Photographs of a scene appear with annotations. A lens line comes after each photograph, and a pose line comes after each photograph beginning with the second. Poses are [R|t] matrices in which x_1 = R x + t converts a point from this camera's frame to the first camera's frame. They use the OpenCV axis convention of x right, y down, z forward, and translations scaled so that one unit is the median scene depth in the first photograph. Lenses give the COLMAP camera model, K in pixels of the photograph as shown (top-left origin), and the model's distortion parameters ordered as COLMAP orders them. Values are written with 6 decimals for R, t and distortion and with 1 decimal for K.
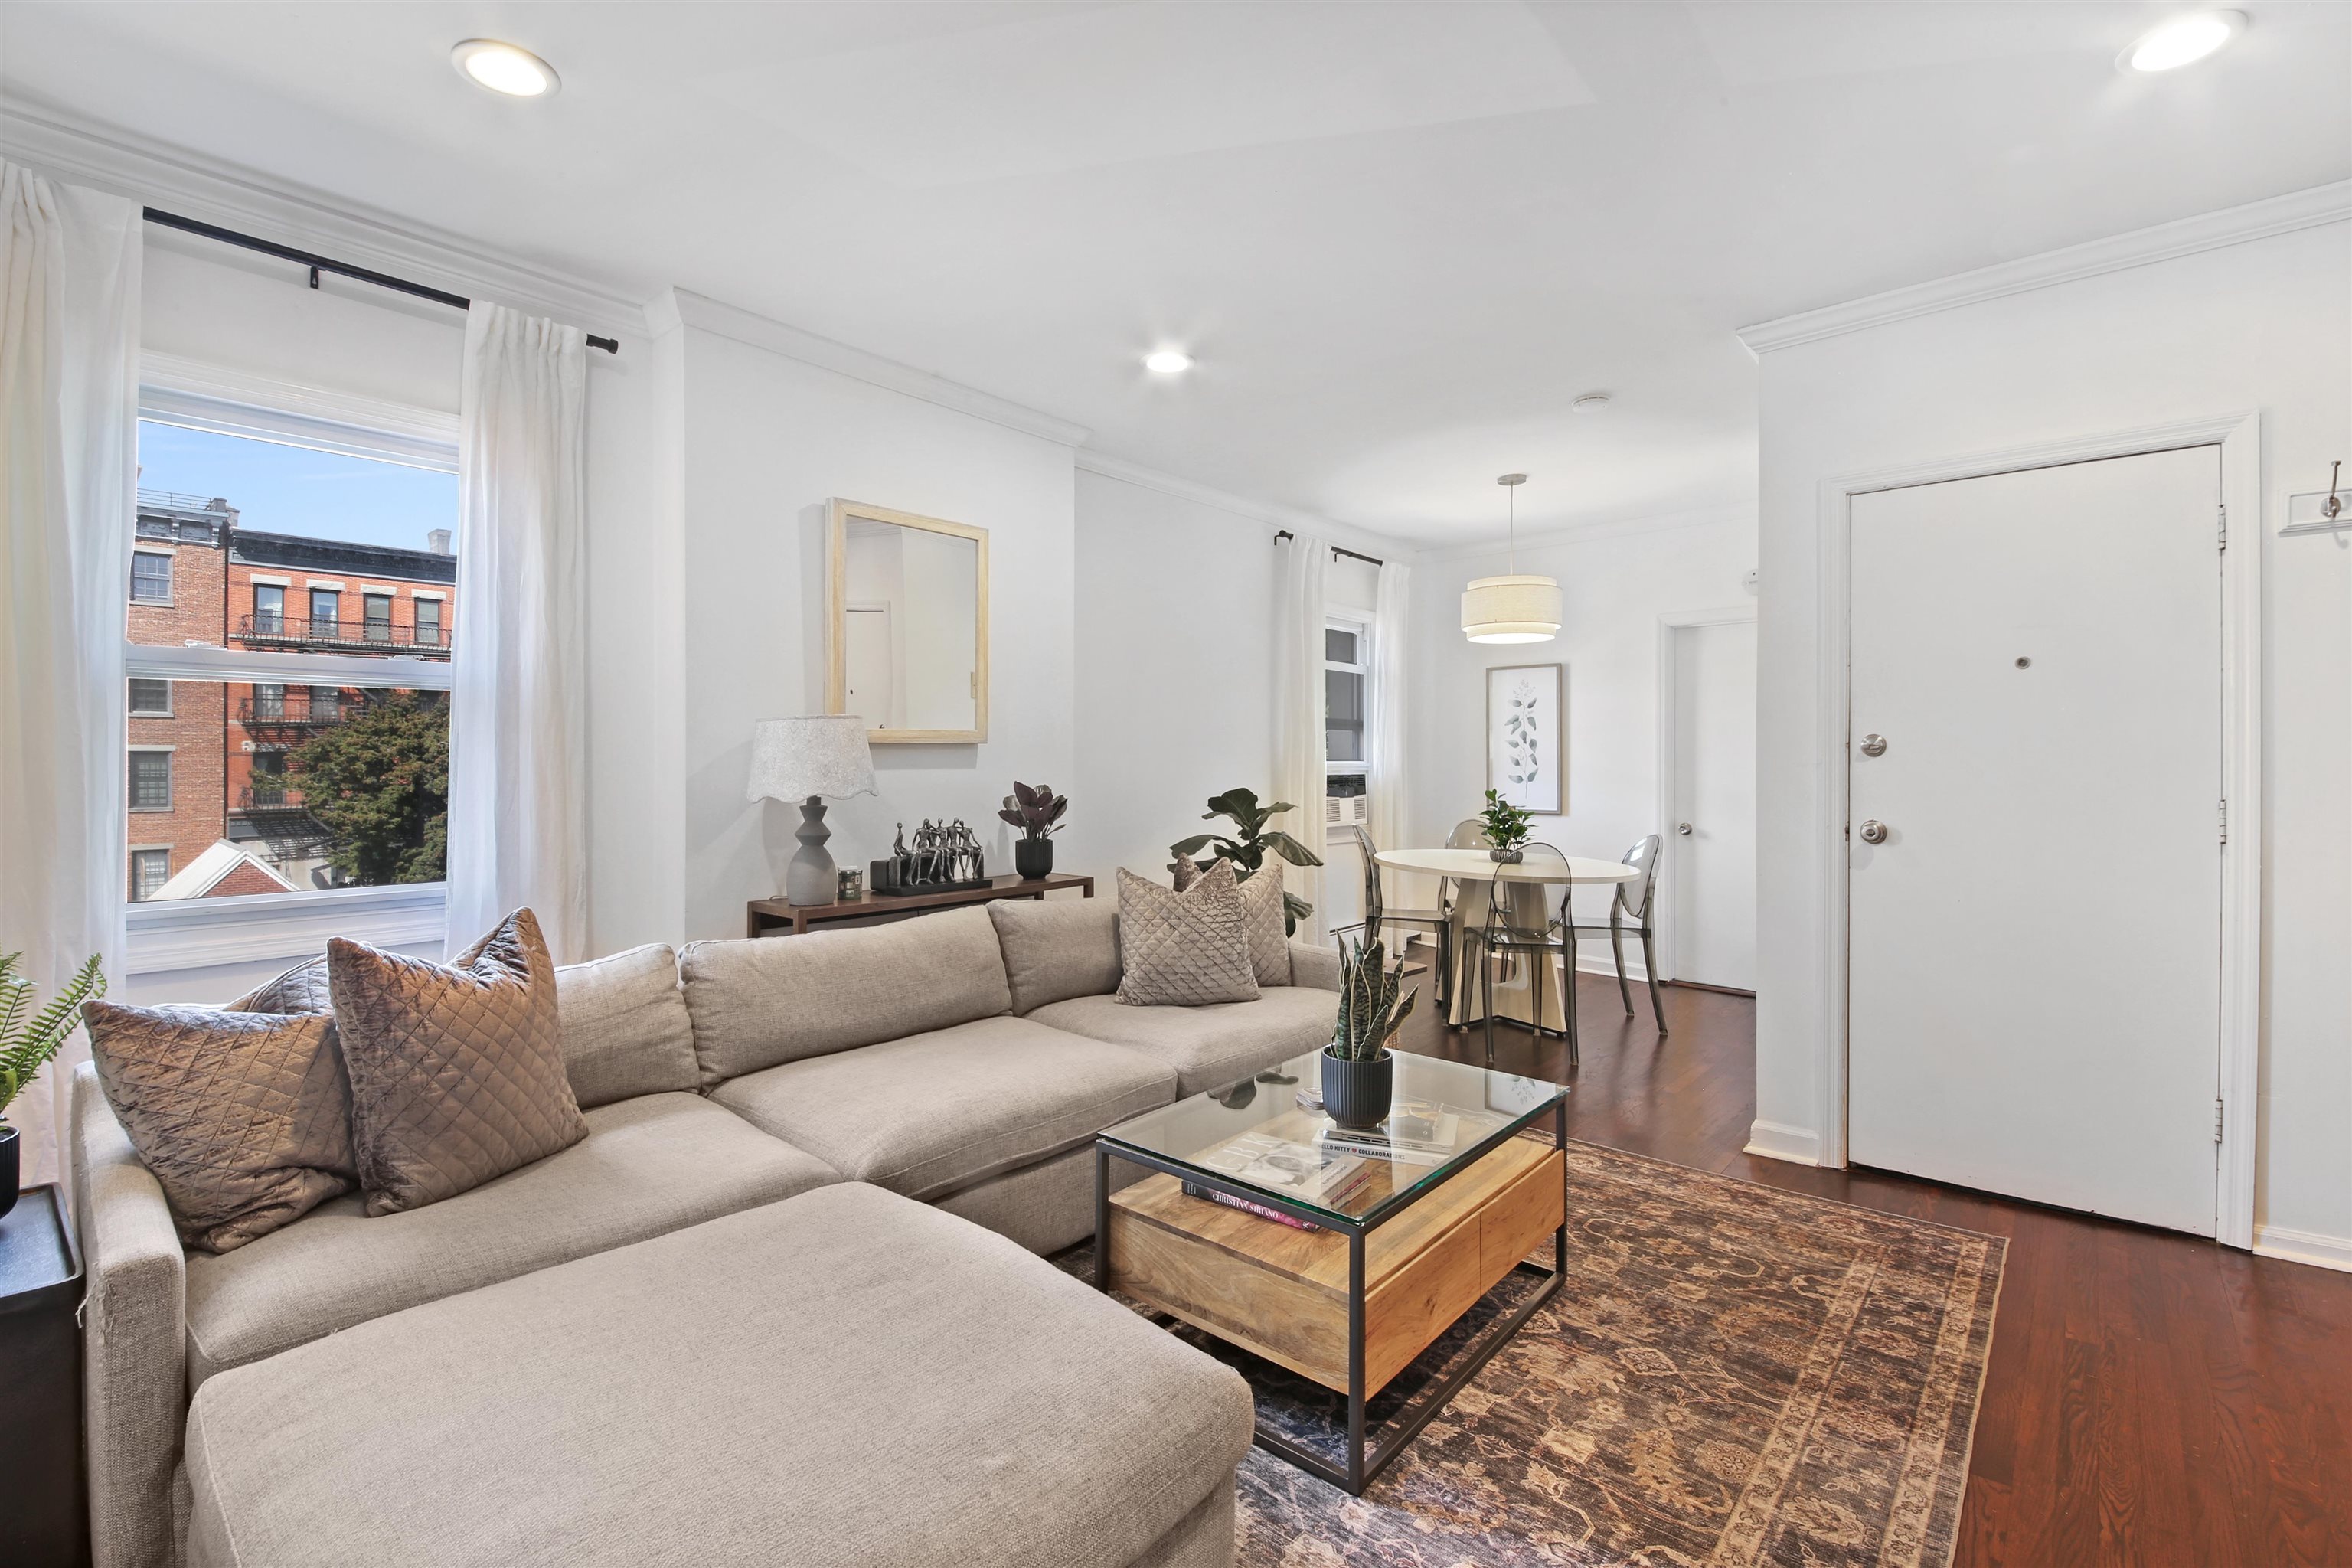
lens RADIAL K [[1029.4, 0, 1163.3], [0, 1029.4, 766.1], [0, 0, 1]] dist [0.026447, -0.021084]
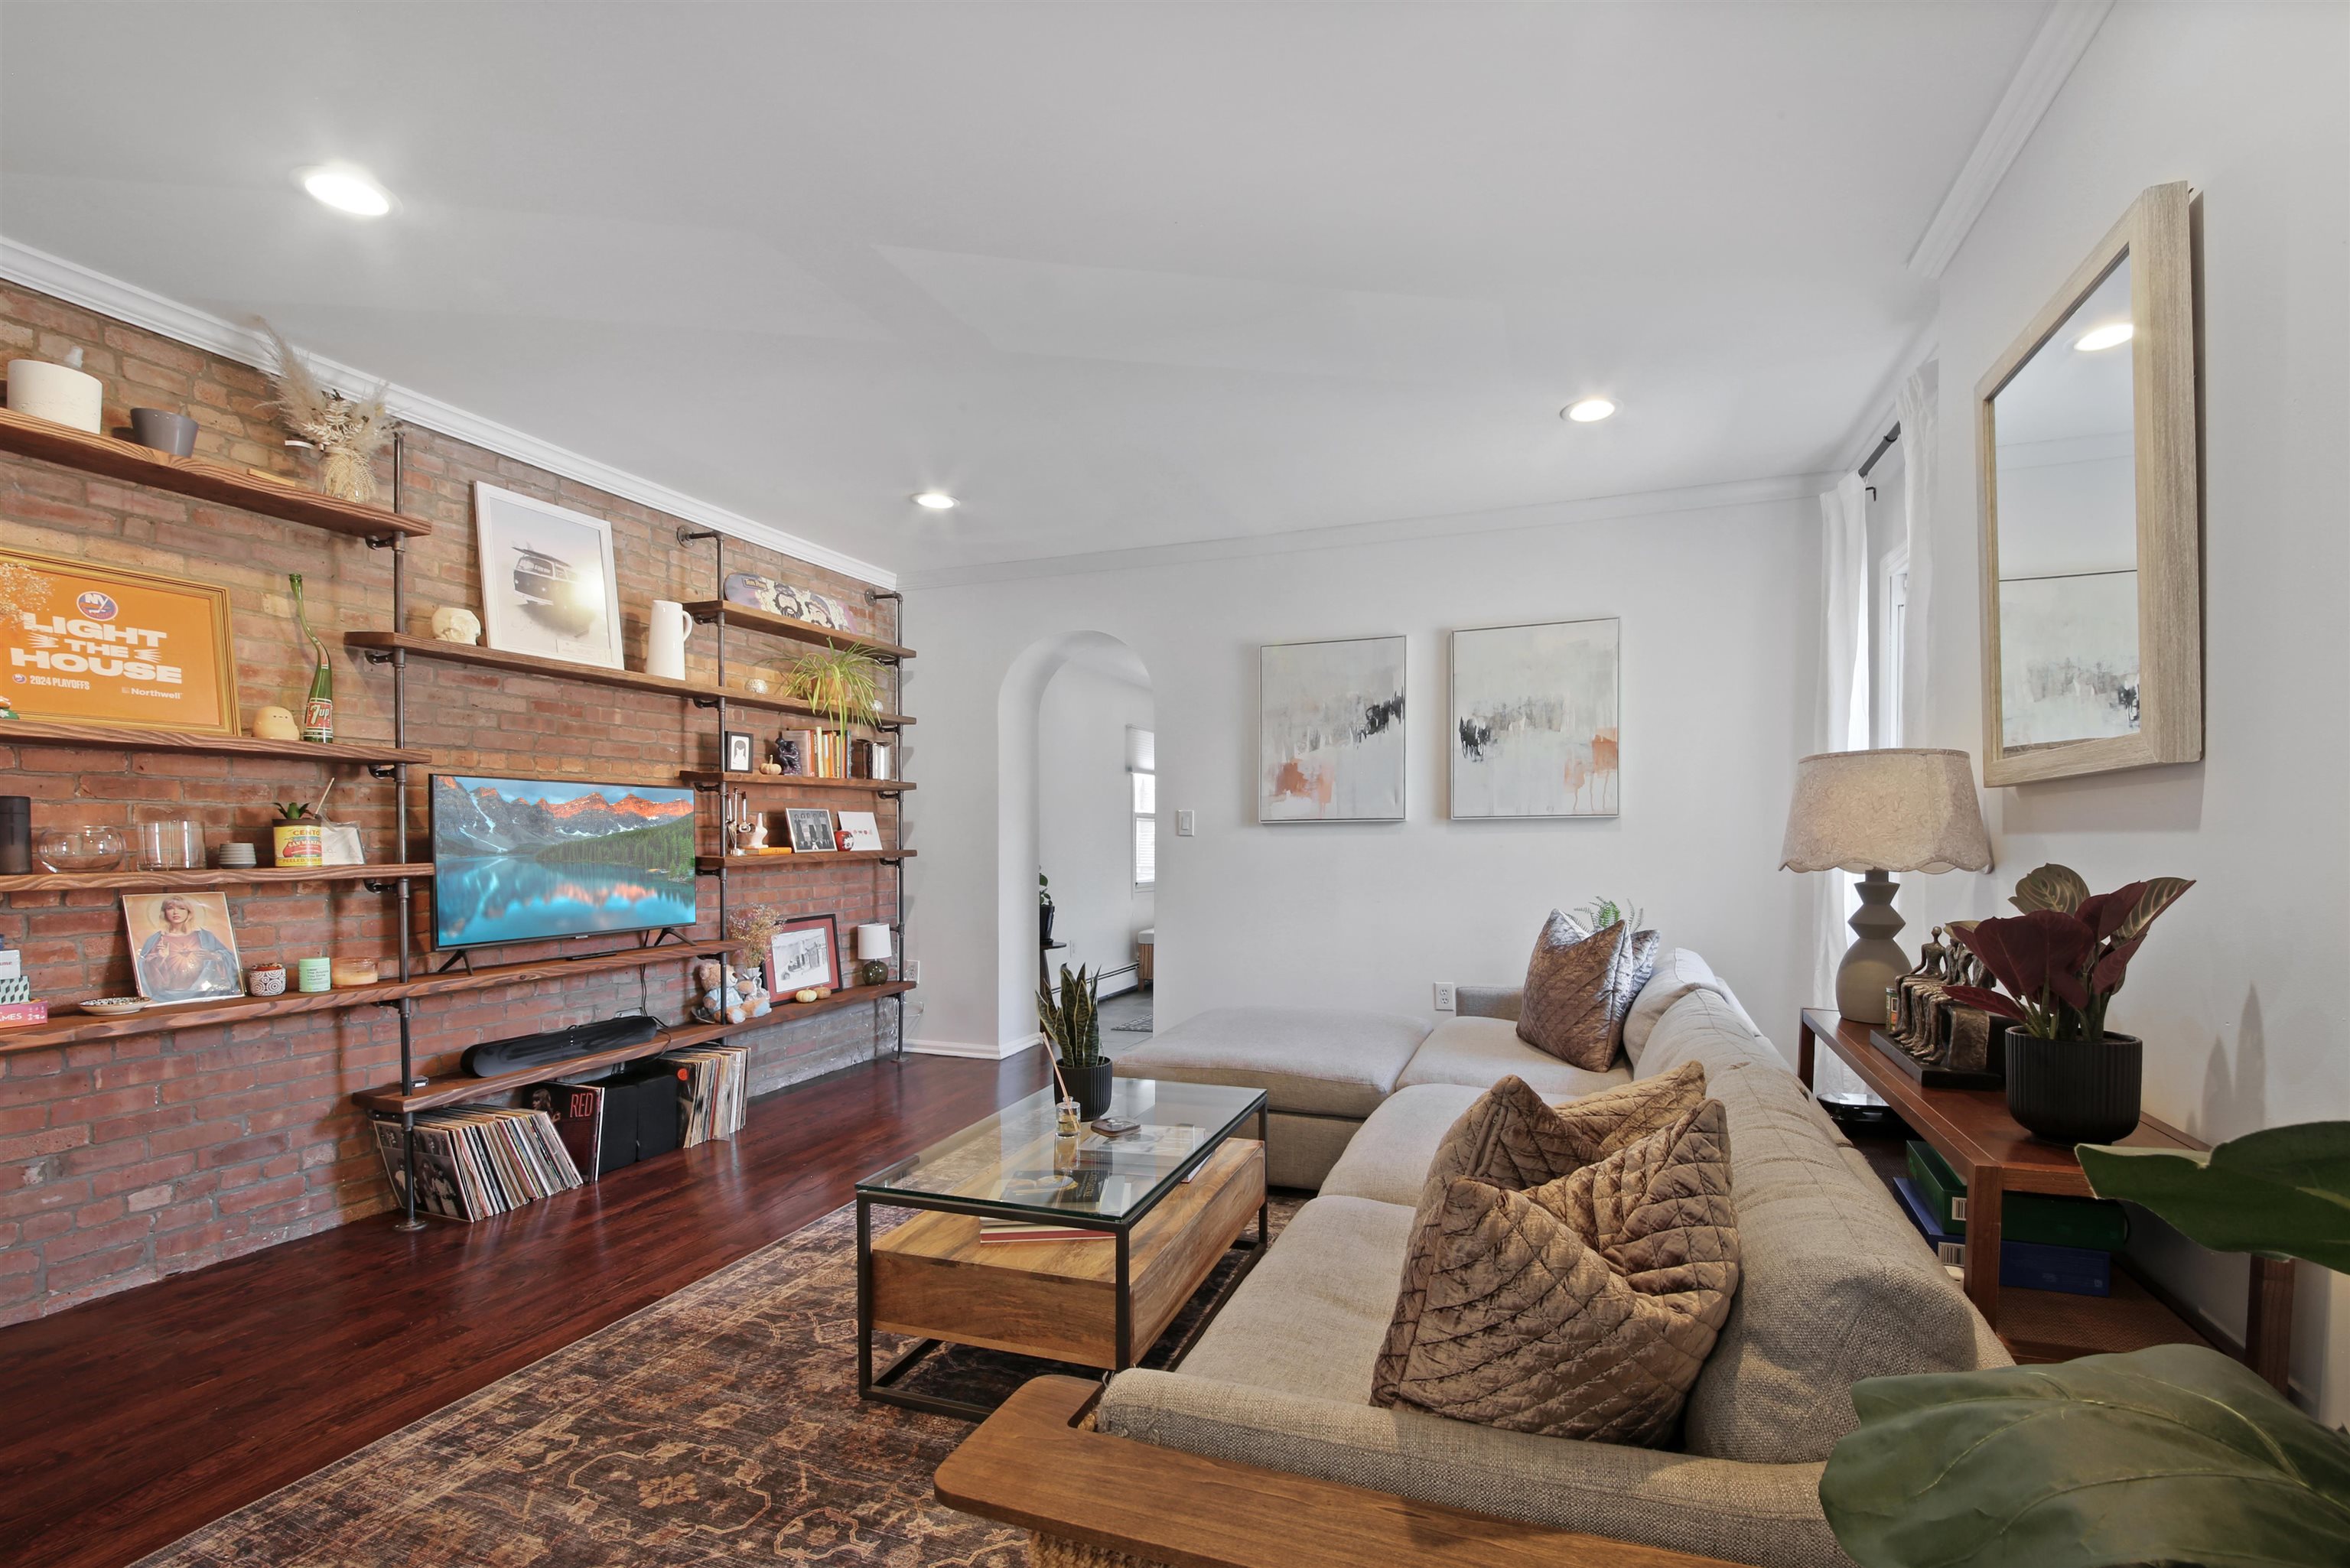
lens RADIAL K [[1005.8, 0, 1227.5], [0, 1005.8, 842.9], [0, 0, 1]] dist [0.037859, -0.025068]
pose [[-0.930648, 0.000524, -0.365915, 0.384551], [-0.004397, 0.999911, 0.012615, 0.005802], [0.365889, 0.013349, -0.930563, 1.784893]]
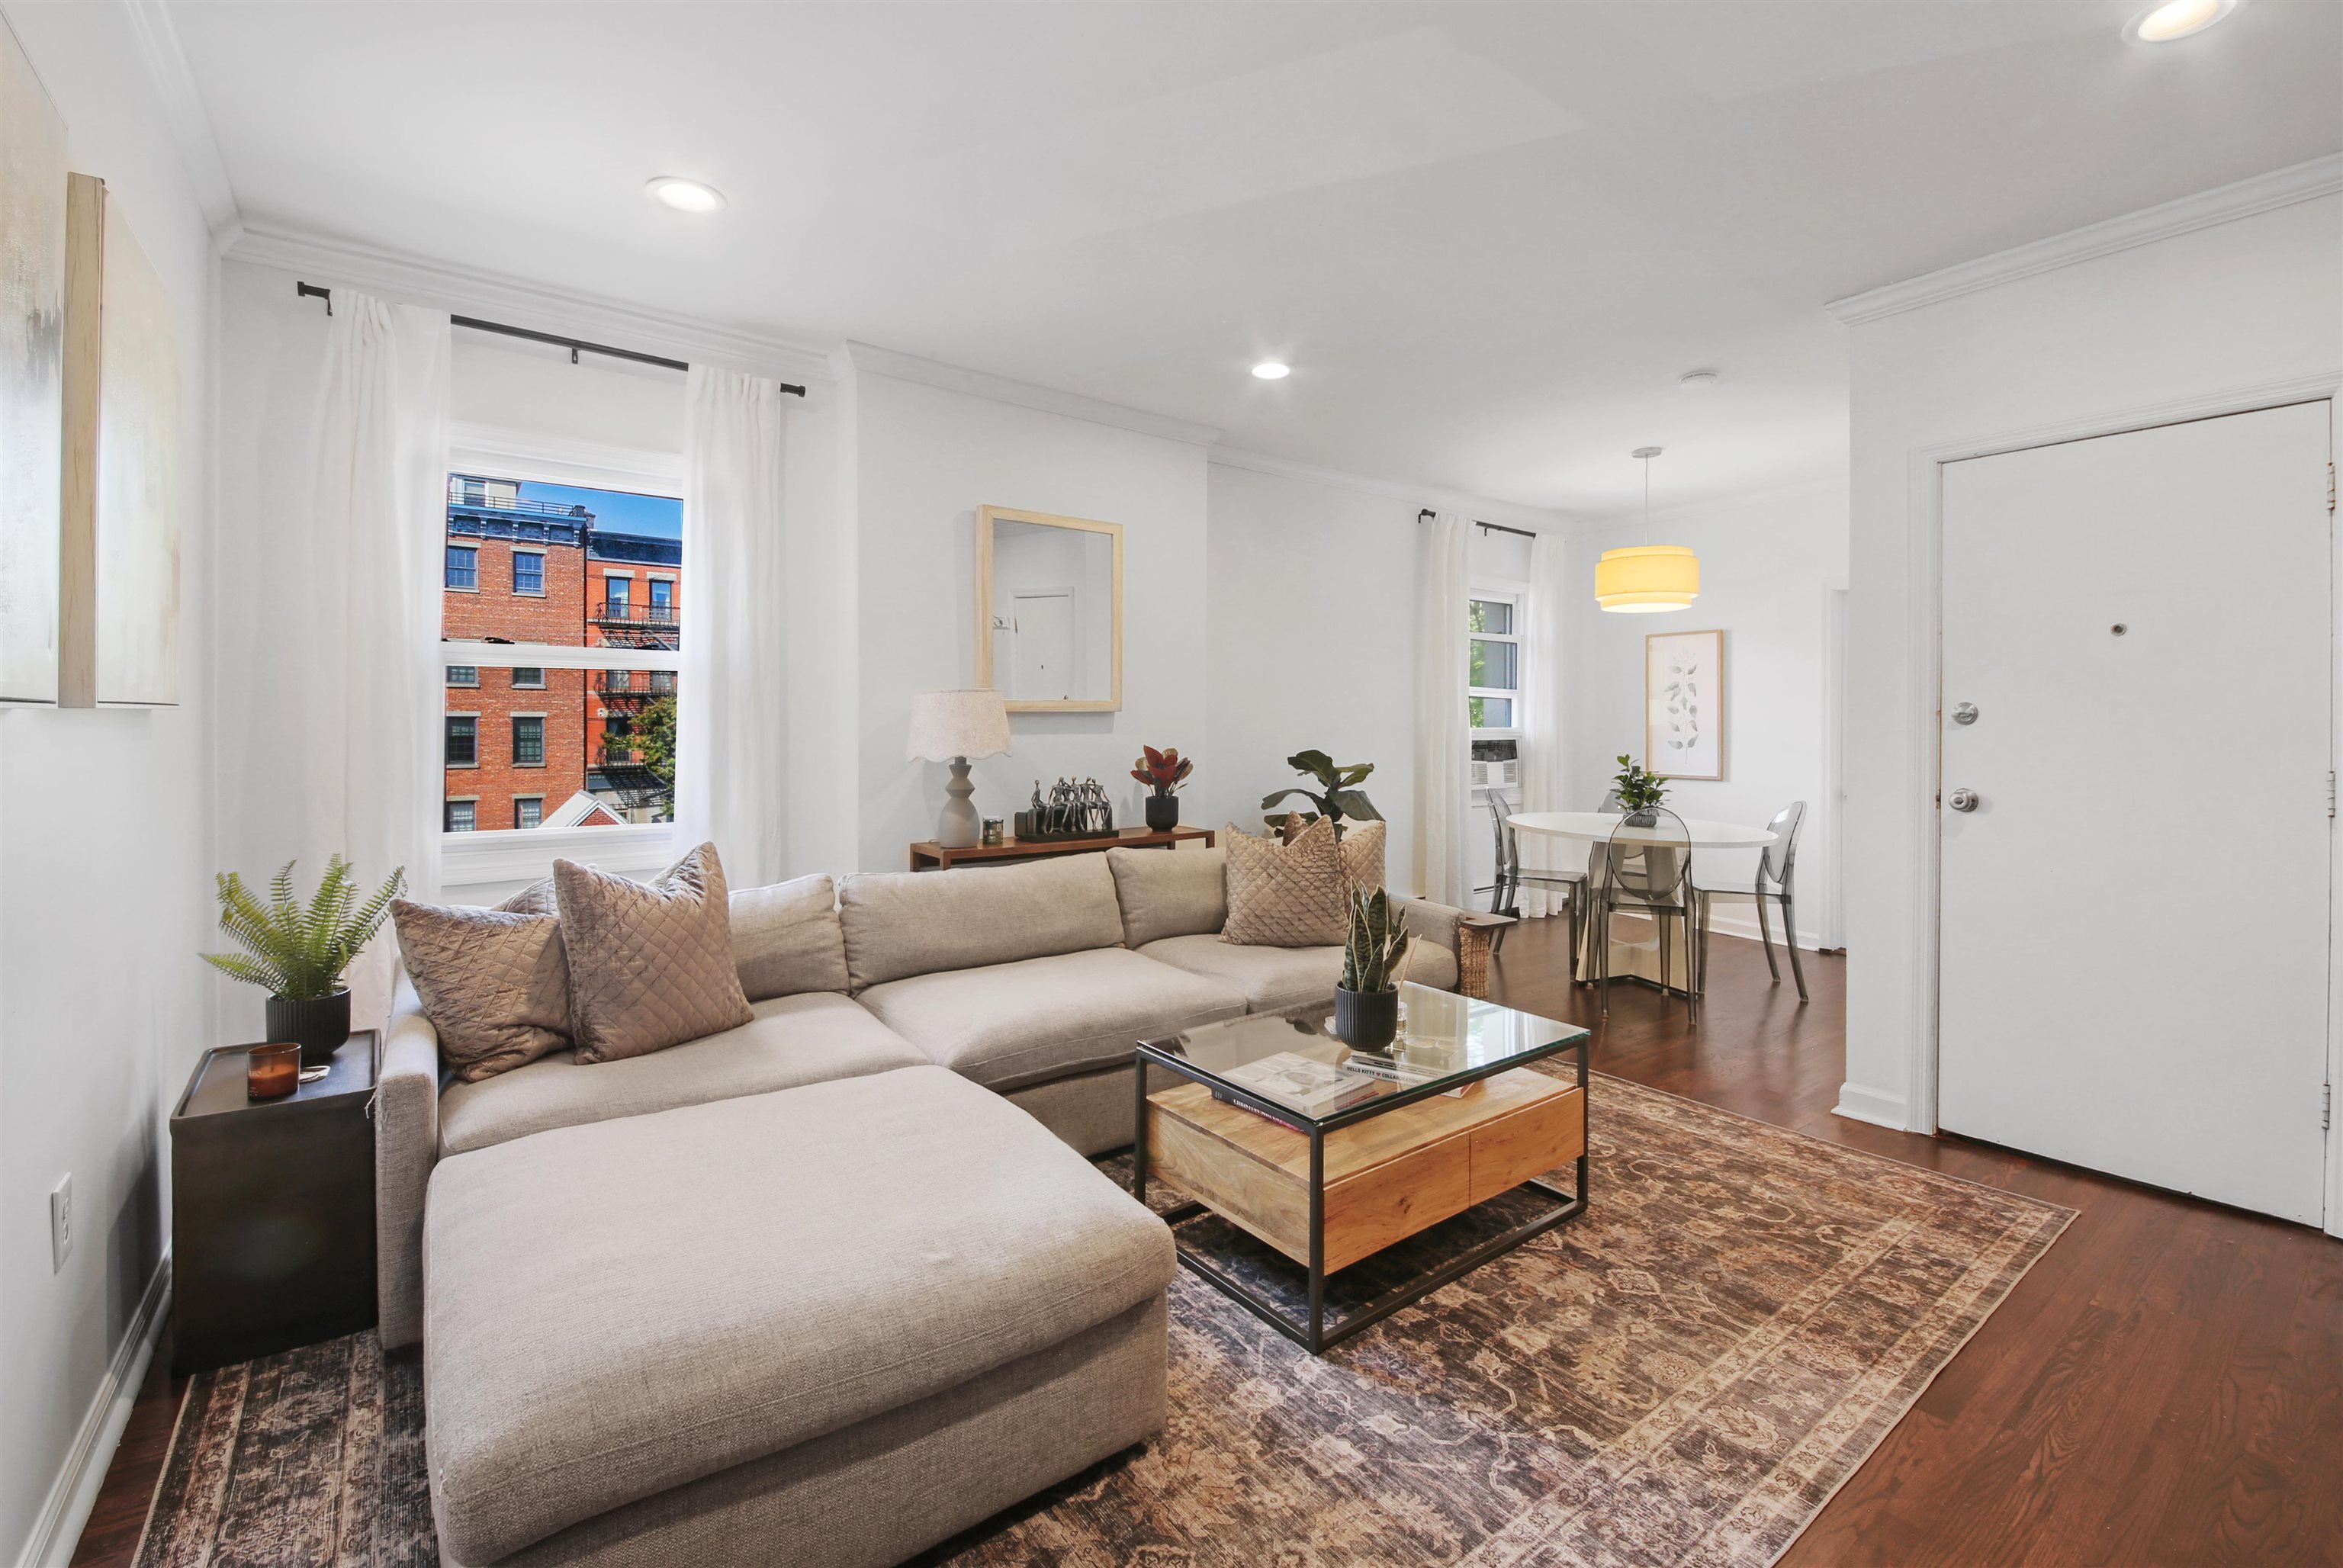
lens RADIAL K [[984.9, 0, 1204.0], [0, 984.9, 736.4], [0, 0, 1]] dist [0.020991, -0.013100]
pose [[0.982221, -0.000884, -0.187725, 0.178946], [0.001232, 0.999998, 0.001737, 0.004978], [0.187723, -0.001938, 0.982220, -0.073902]]
